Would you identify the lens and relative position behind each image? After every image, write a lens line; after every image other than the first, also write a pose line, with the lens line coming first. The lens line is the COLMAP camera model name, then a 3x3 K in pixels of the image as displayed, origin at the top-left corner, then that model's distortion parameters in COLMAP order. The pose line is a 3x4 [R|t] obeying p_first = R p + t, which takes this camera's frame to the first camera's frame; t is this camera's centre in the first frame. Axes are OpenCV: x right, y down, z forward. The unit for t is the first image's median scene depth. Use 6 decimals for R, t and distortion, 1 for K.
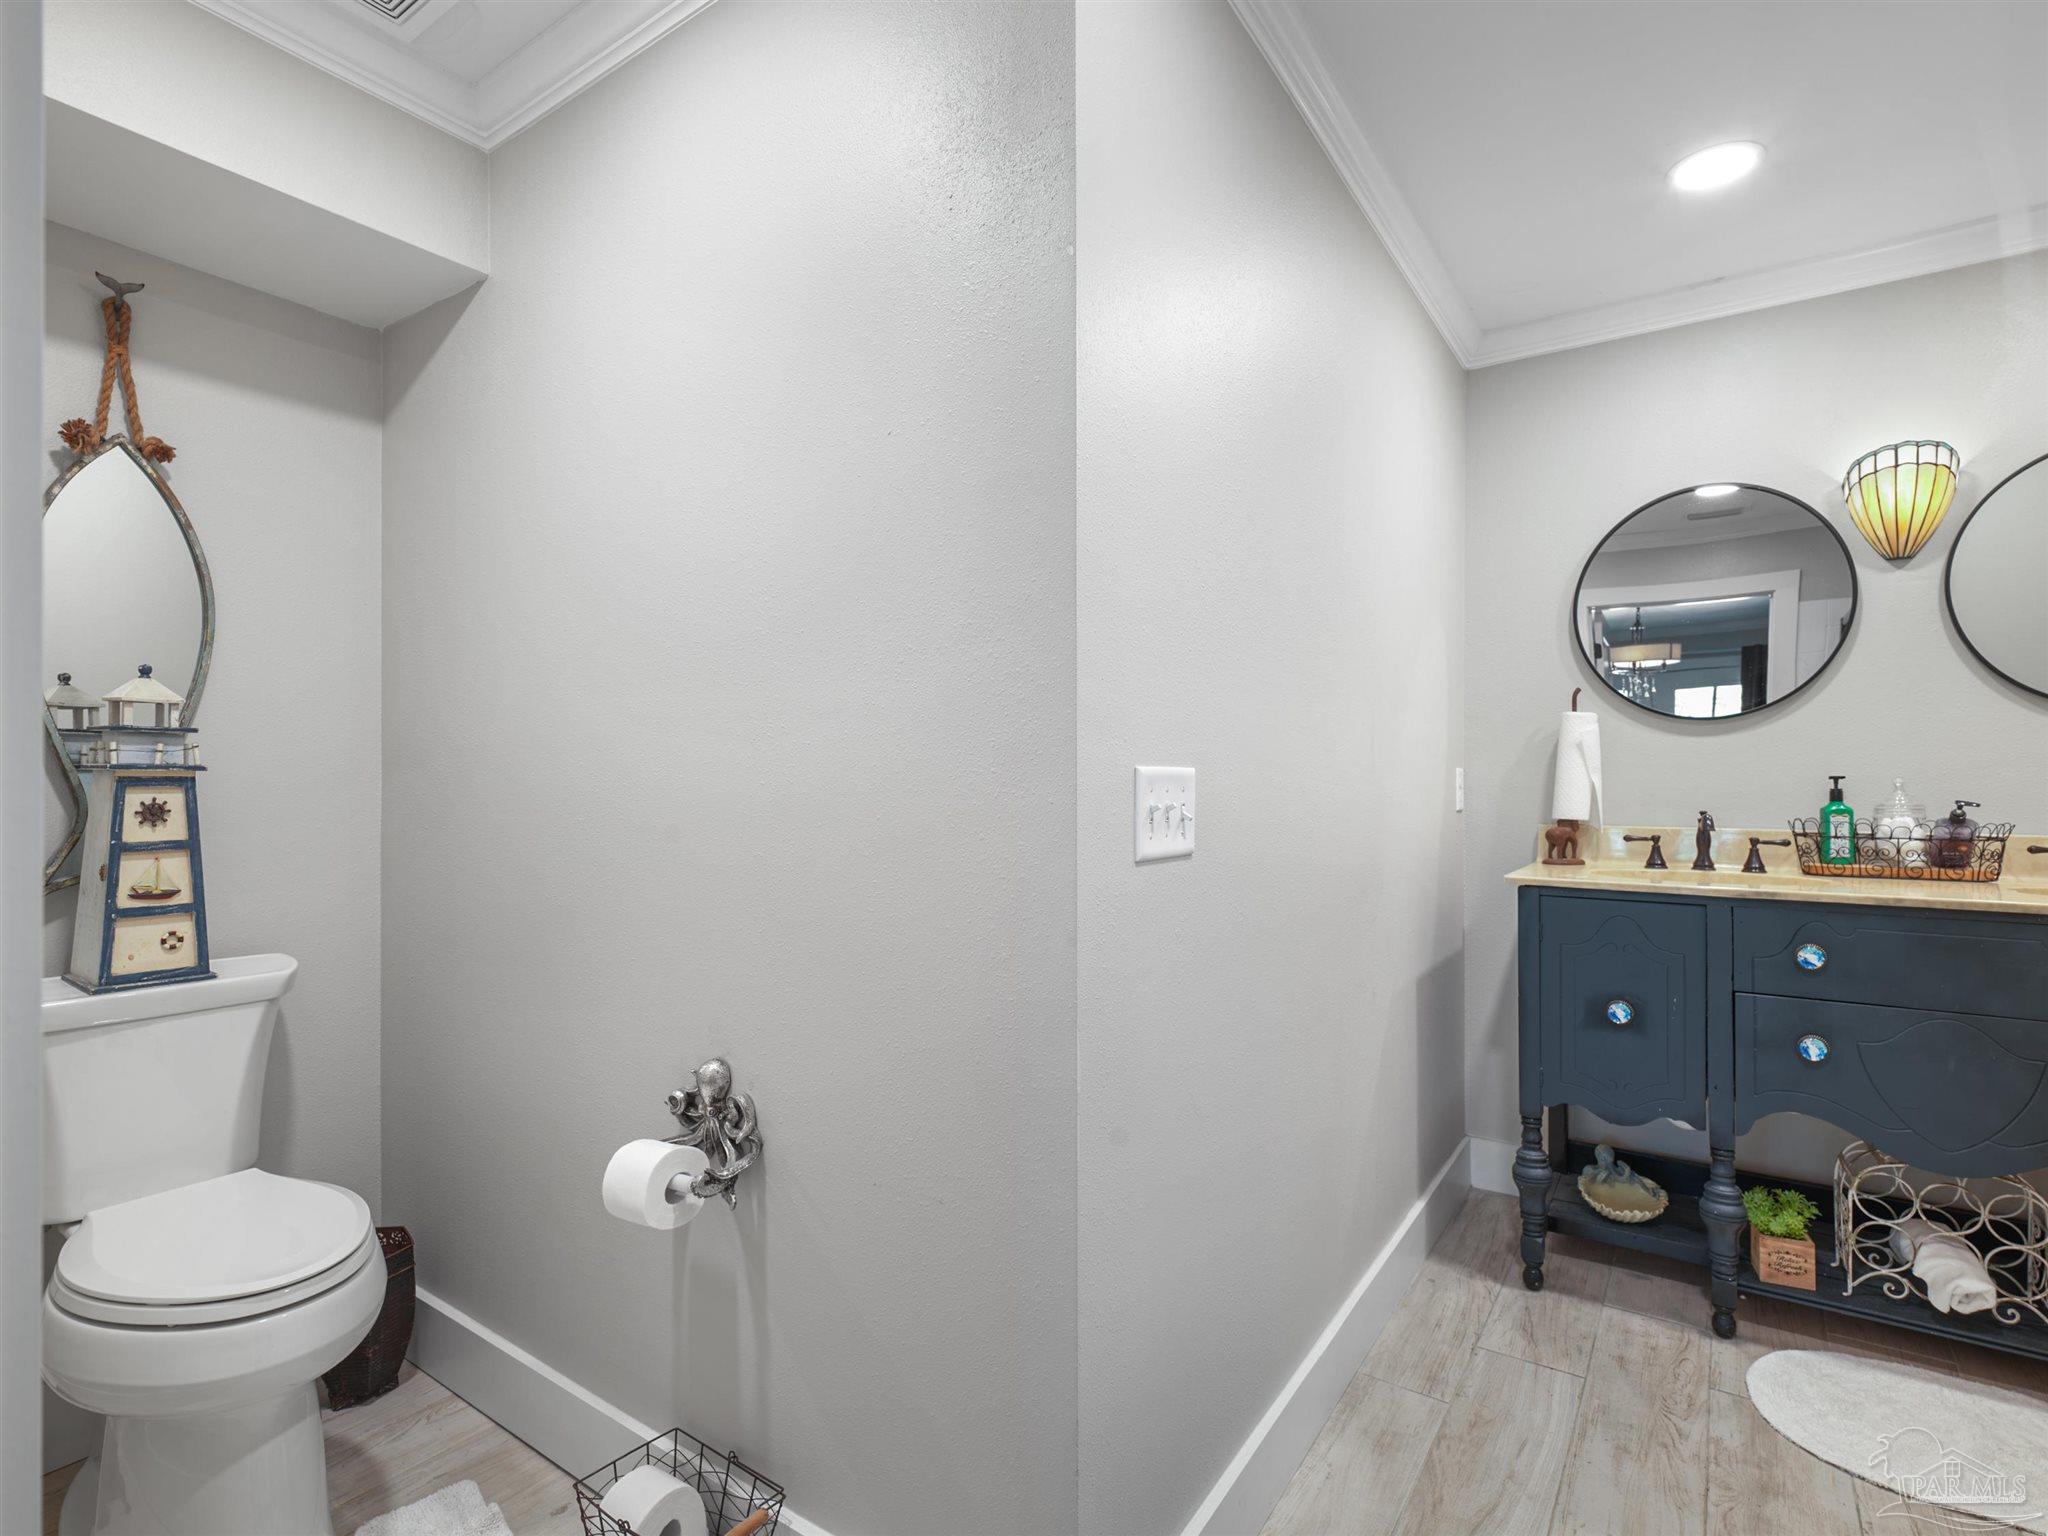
lens RADIAL K [[1012.1, 0, 1024.4], [0, 1012.1, 758.4], [0, 0, 1]] dist [0.000230, -0.000114]
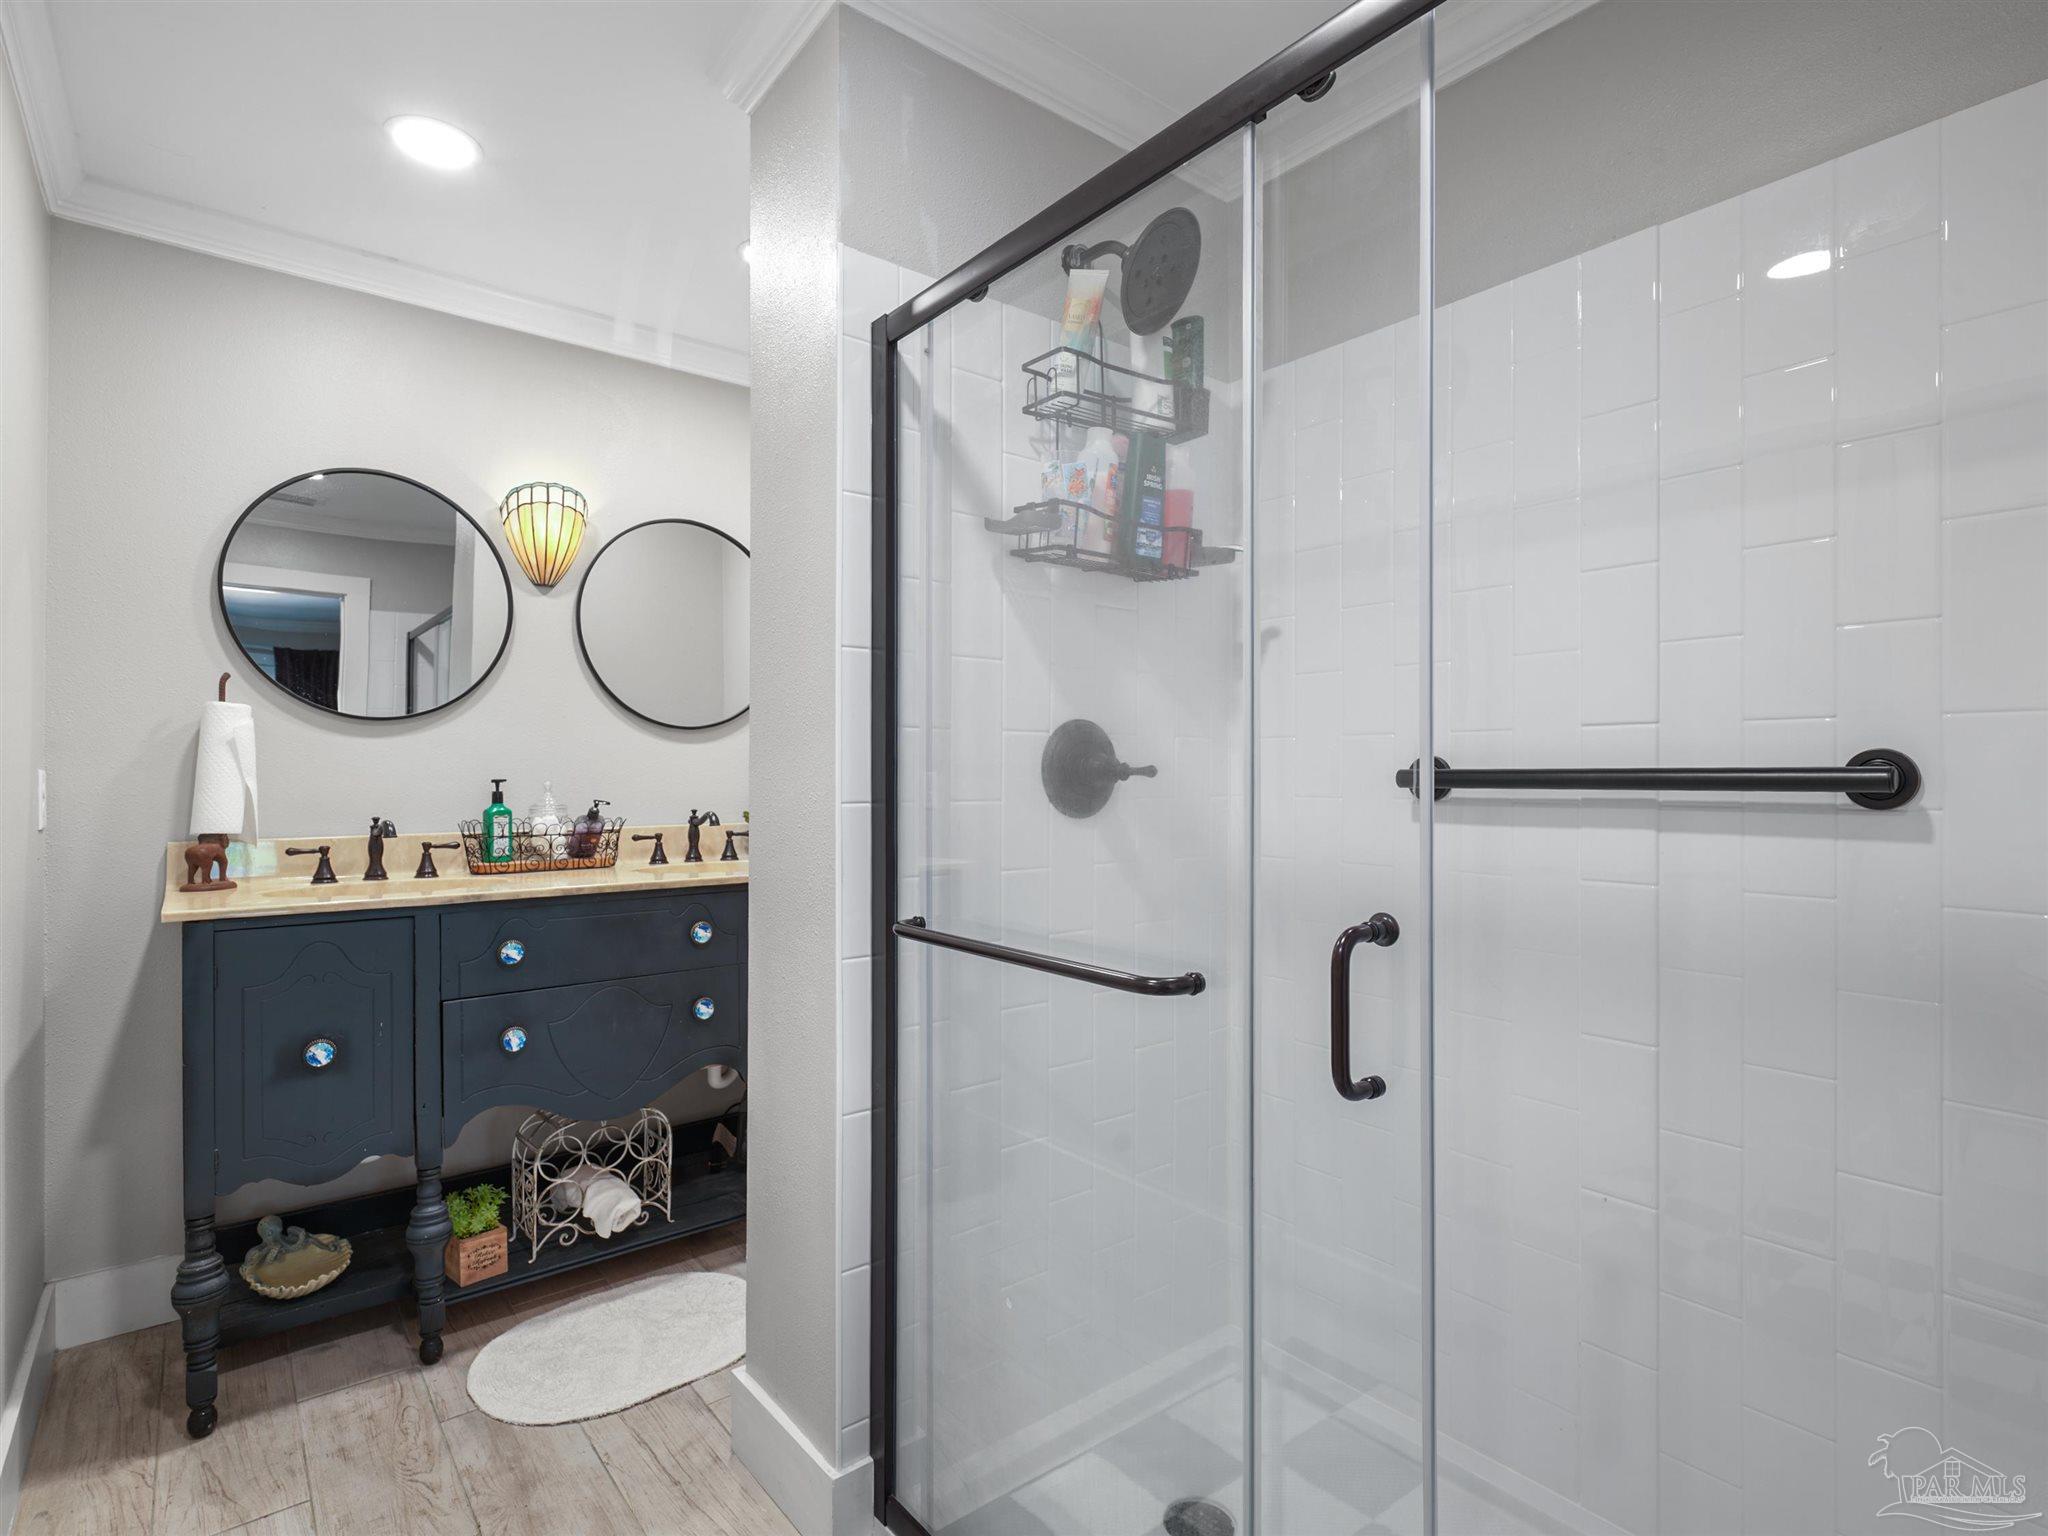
lens RADIAL K [[1034.1, 0, 1021.9], [0, 1034.1, 770.0], [0, 0, 1]] dist [-0.001782, 0.000793]
pose [[0.292910, 0.007240, 0.956112, -0.079154], [-0.012152, 0.999919, -0.003848, 0.005347], [-0.956063, -0.010492, 0.292975, 0.166371]]
